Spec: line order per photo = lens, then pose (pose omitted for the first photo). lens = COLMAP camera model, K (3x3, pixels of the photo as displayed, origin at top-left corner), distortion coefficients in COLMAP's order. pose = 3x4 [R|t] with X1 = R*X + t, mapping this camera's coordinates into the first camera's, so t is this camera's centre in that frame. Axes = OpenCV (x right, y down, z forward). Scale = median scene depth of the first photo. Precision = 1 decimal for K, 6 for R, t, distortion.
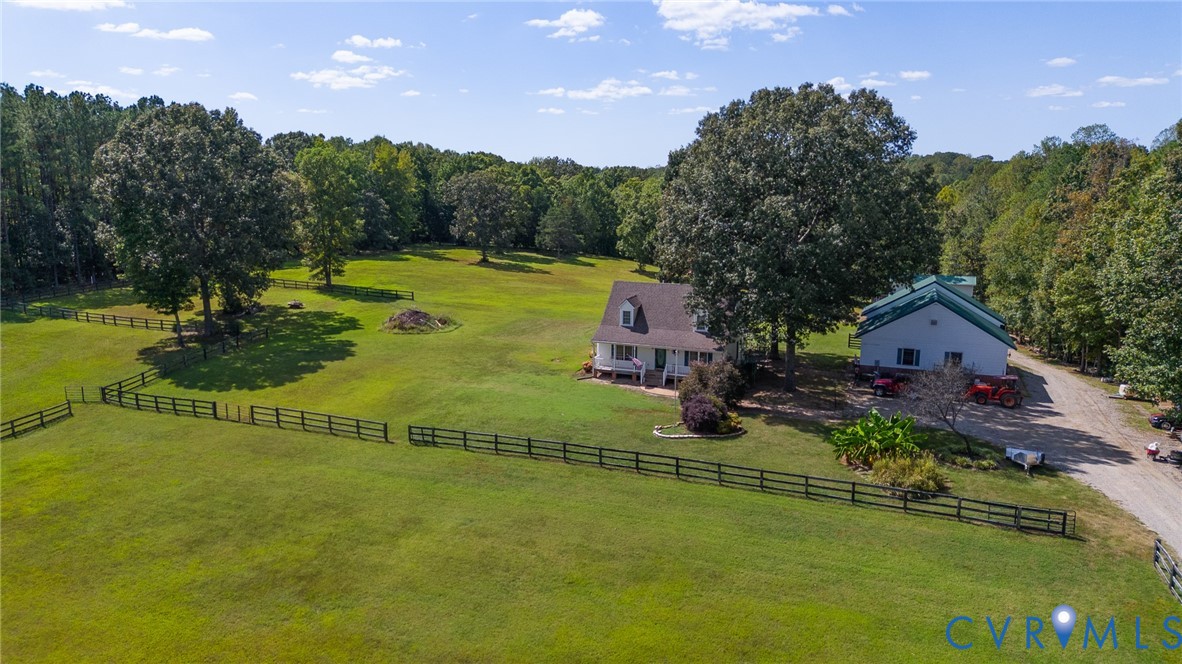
lens RADIAL K [[873.7, 0, 591.0], [0, 873.7, 332.0], [0, 0, 1]] dist [0.097013, -0.104598]
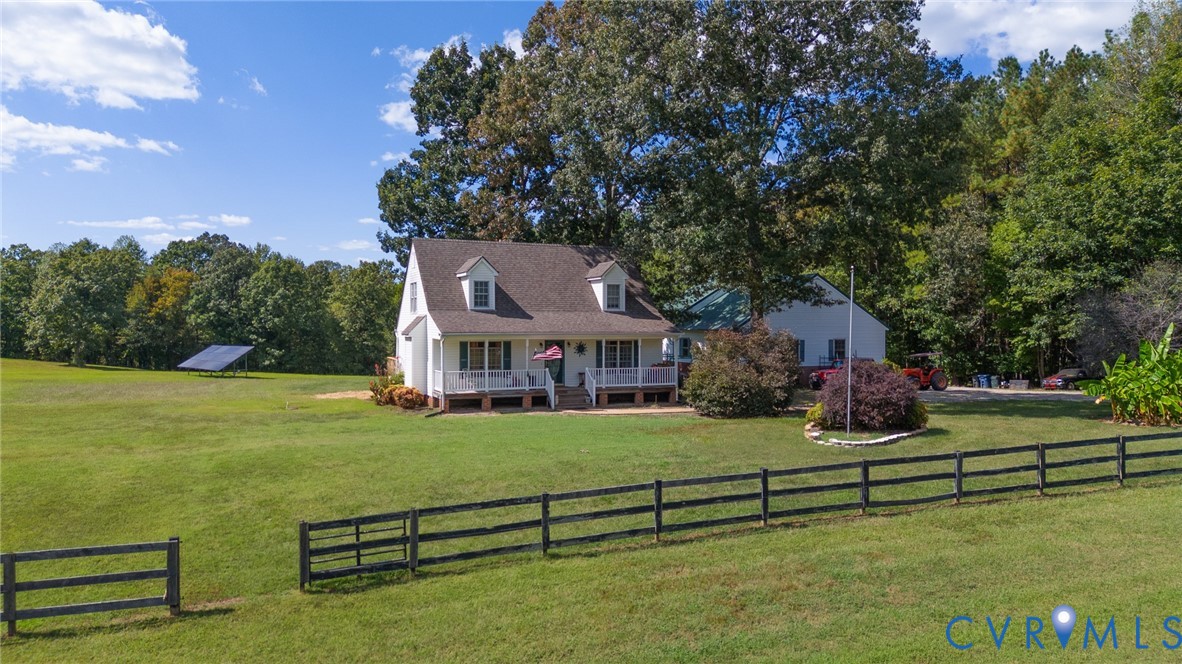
lens RADIAL K [[873.7, 0, 591.0], [0, 873.7, 332.0], [0, 0, 1]] dist [0.097013, -0.104598]
pose [[0.726989, -0.024760, 0.686203, -0.254417], [0.148097, 0.981483, -0.121486, 0.076049], [-0.670488, 0.189944, 0.717194, 0.594448]]
